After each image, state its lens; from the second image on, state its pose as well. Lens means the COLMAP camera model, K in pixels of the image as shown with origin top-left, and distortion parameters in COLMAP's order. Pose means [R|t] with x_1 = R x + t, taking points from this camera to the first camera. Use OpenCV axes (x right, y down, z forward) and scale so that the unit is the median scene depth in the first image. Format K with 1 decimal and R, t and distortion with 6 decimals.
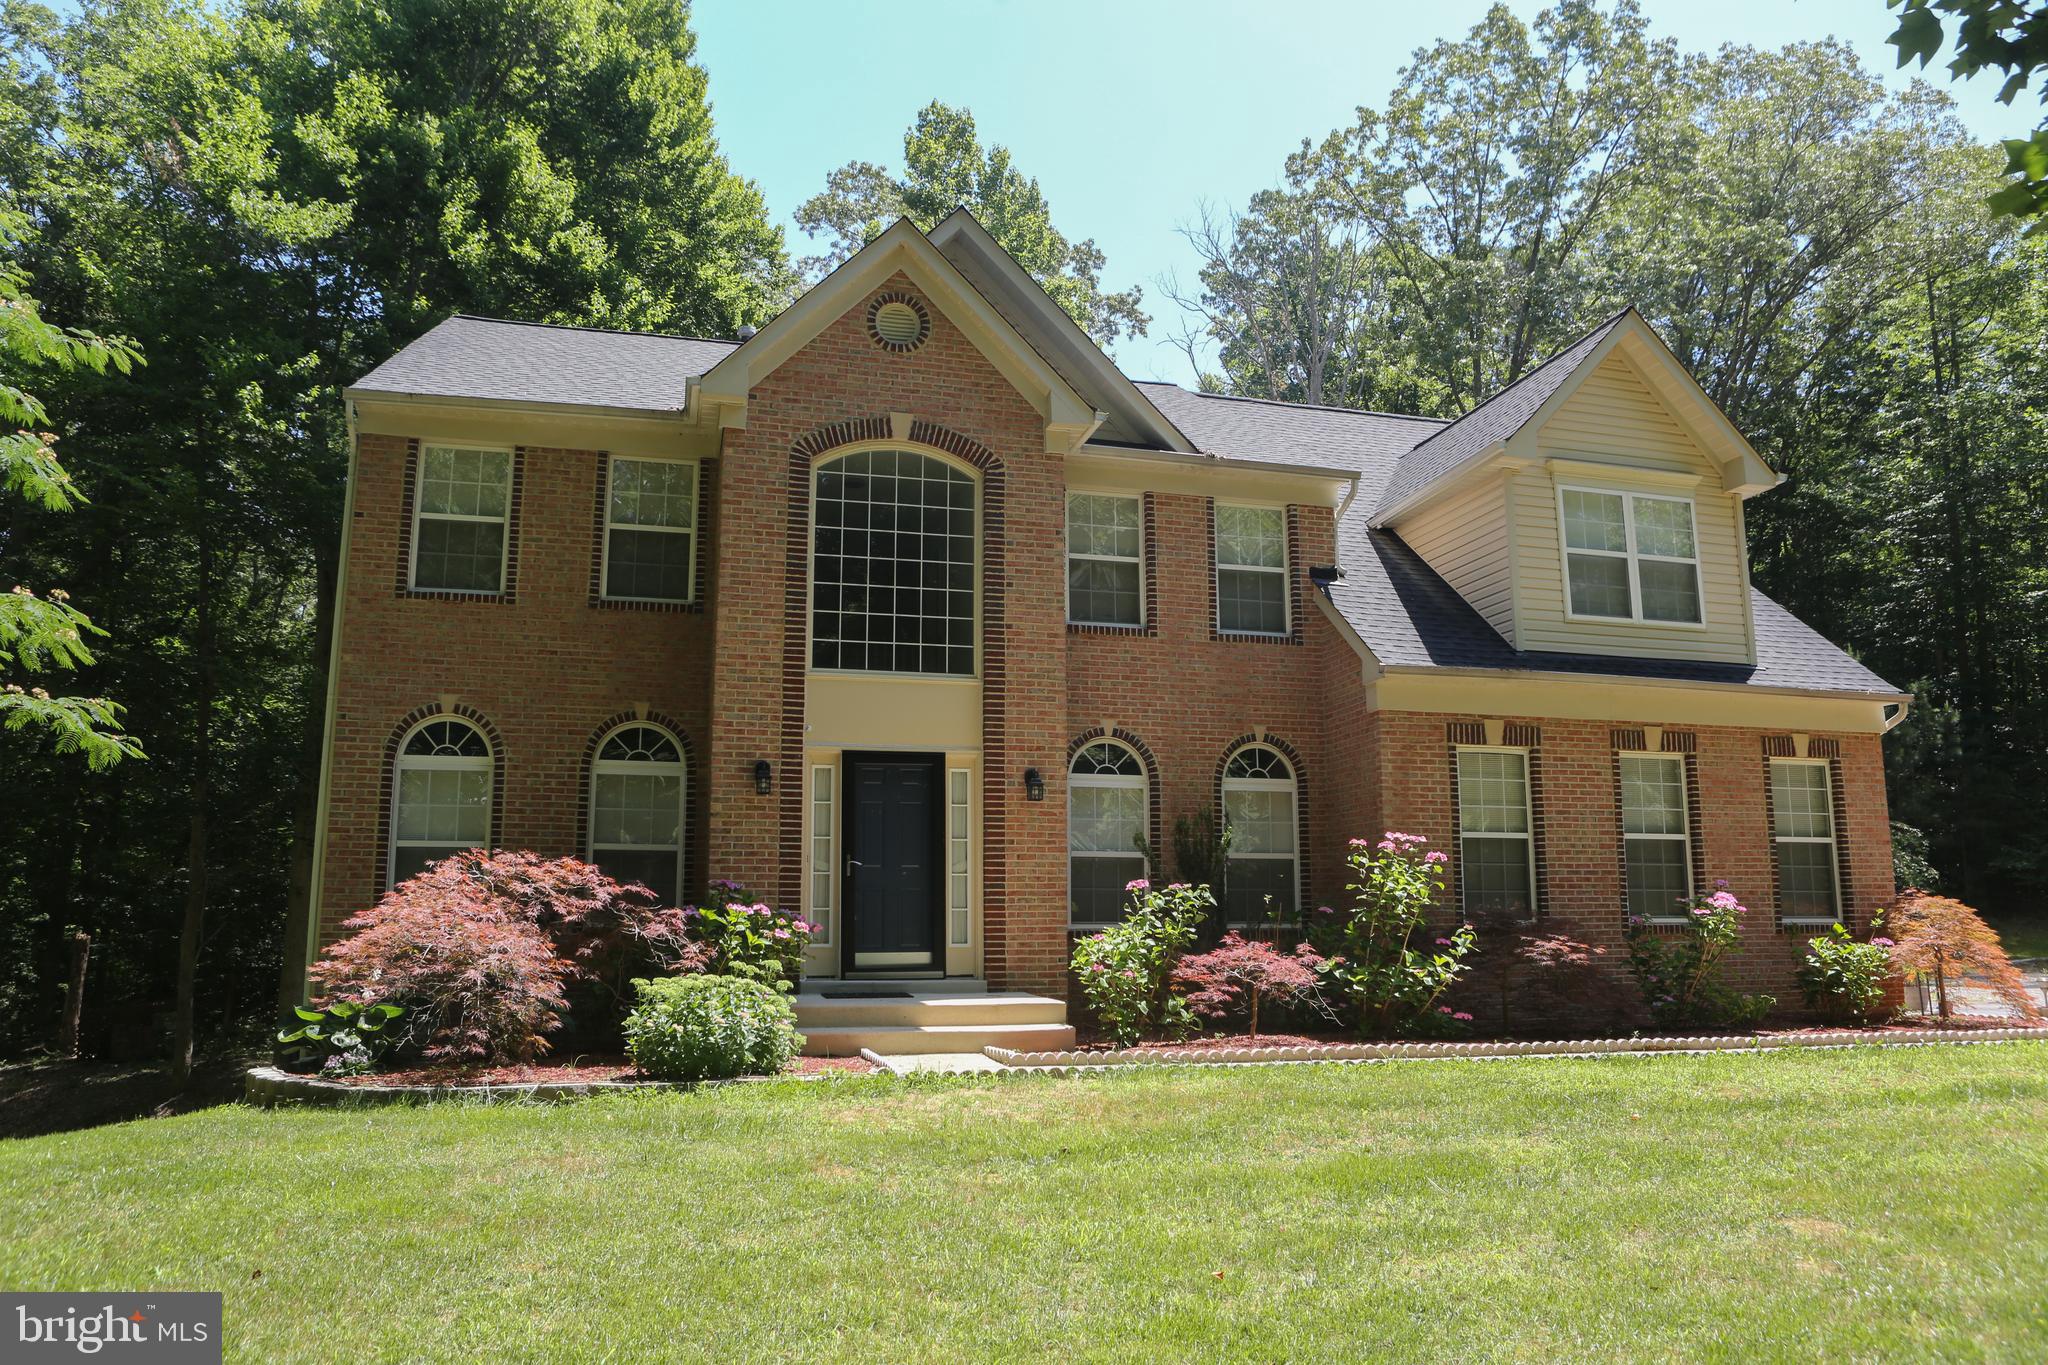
lens RADIAL K [[1382.7, 0, 1024.5], [0, 1382.7, 683.9], [0, 0, 1]] dist [-0.004036, -0.000416]
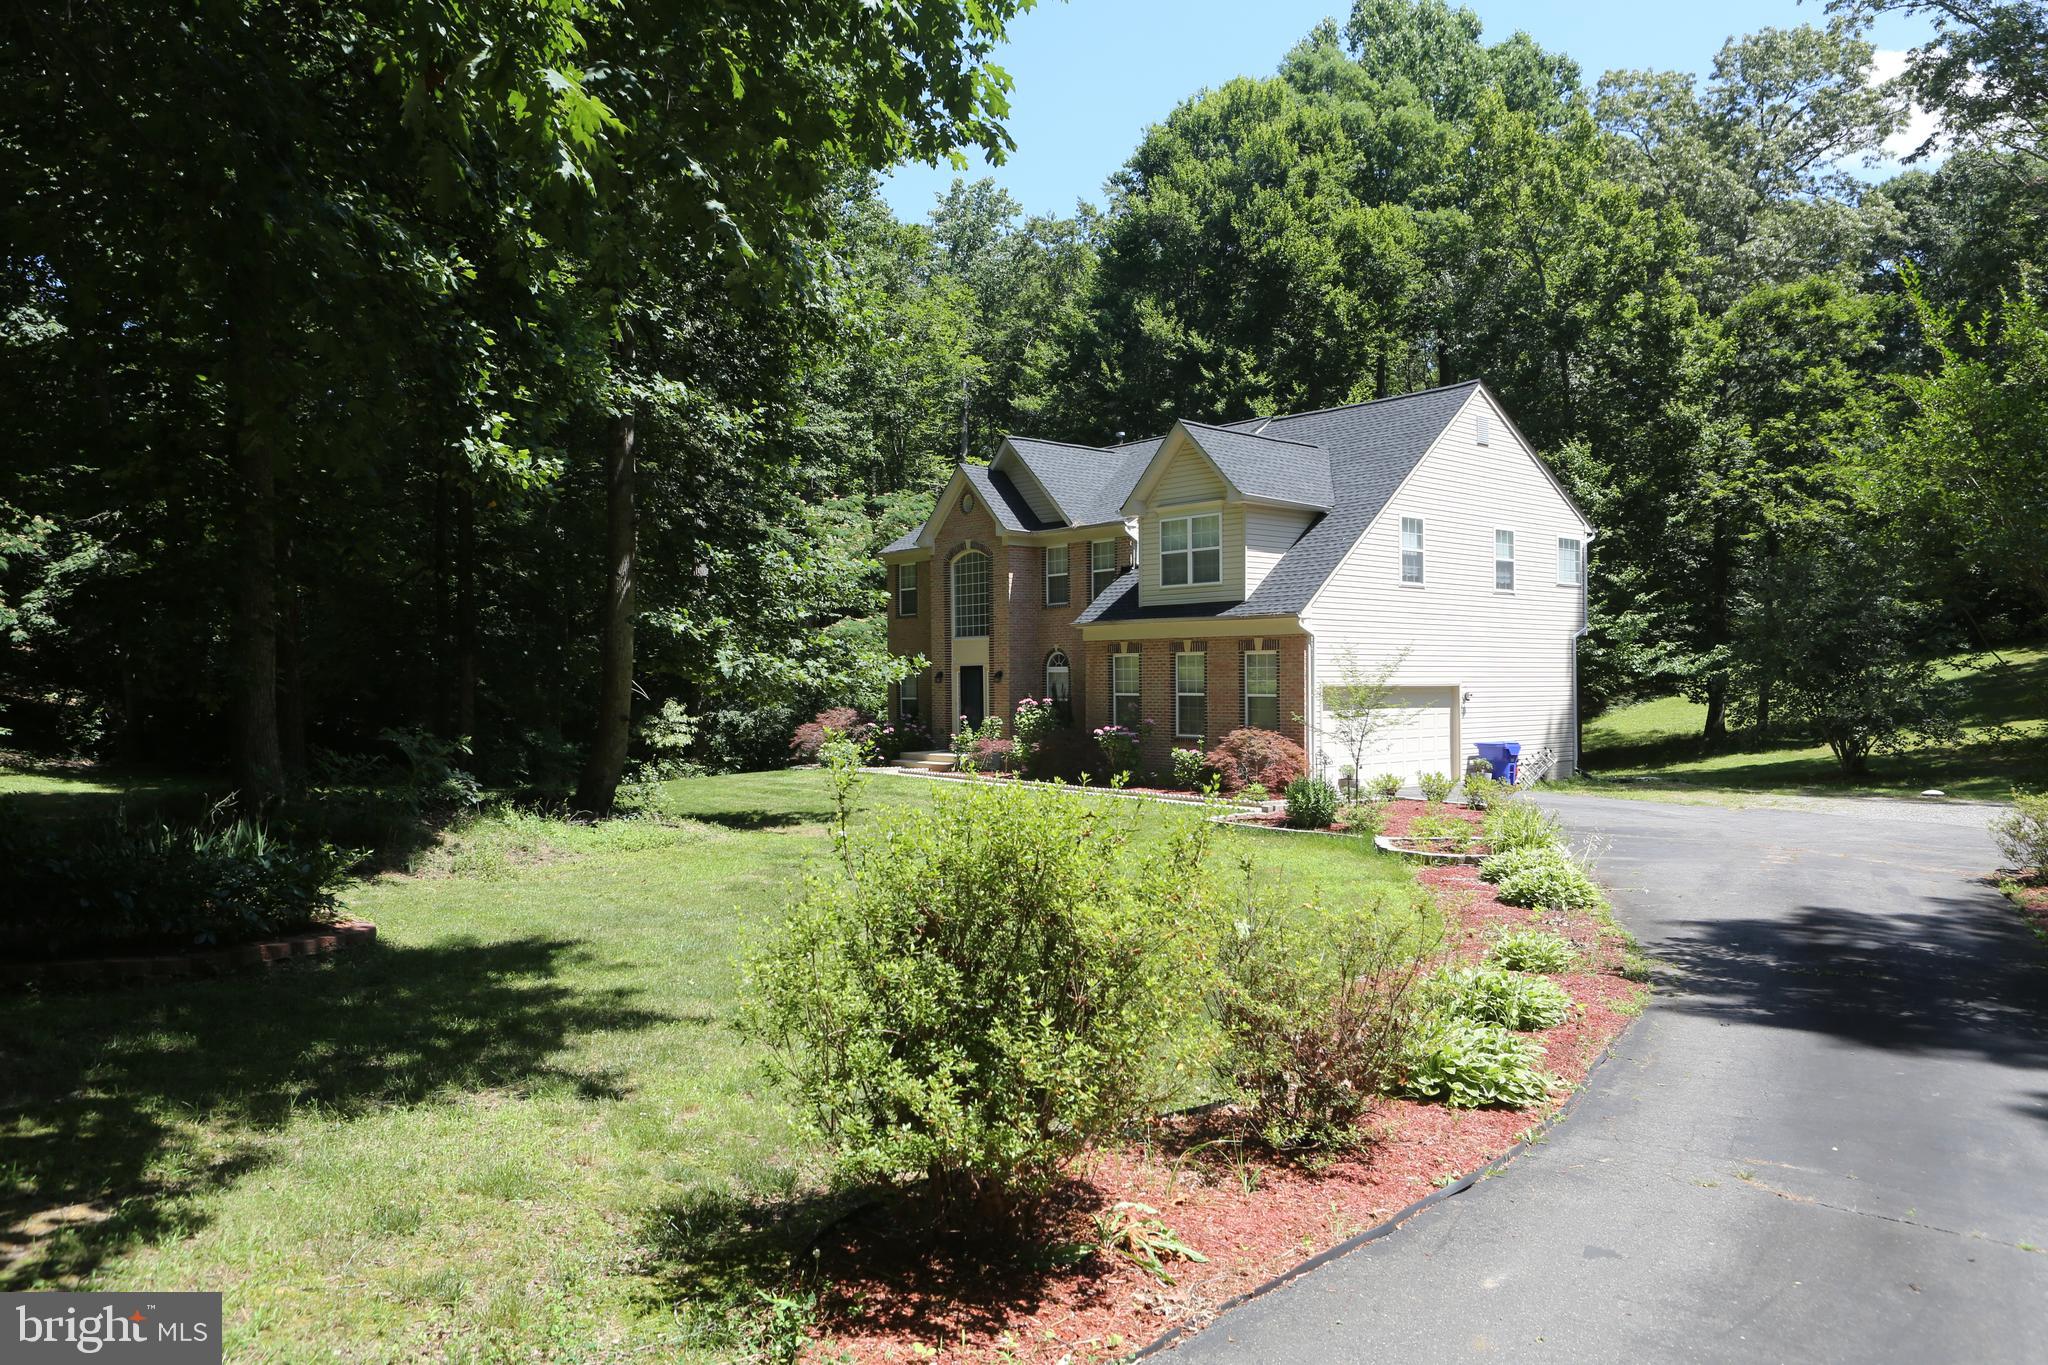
lens RADIAL K [[1382.7, 0, 1024.5], [0, 1382.7, 682.3], [0, 0, 1]] dist [-0.004036, -0.000416]
pose [[0.408200, 0.003879, -0.912884, 2.413440], [0.162585, 0.983695, 0.076880, -0.110956], [0.898298, -0.179804, 0.400914, -0.028112]]
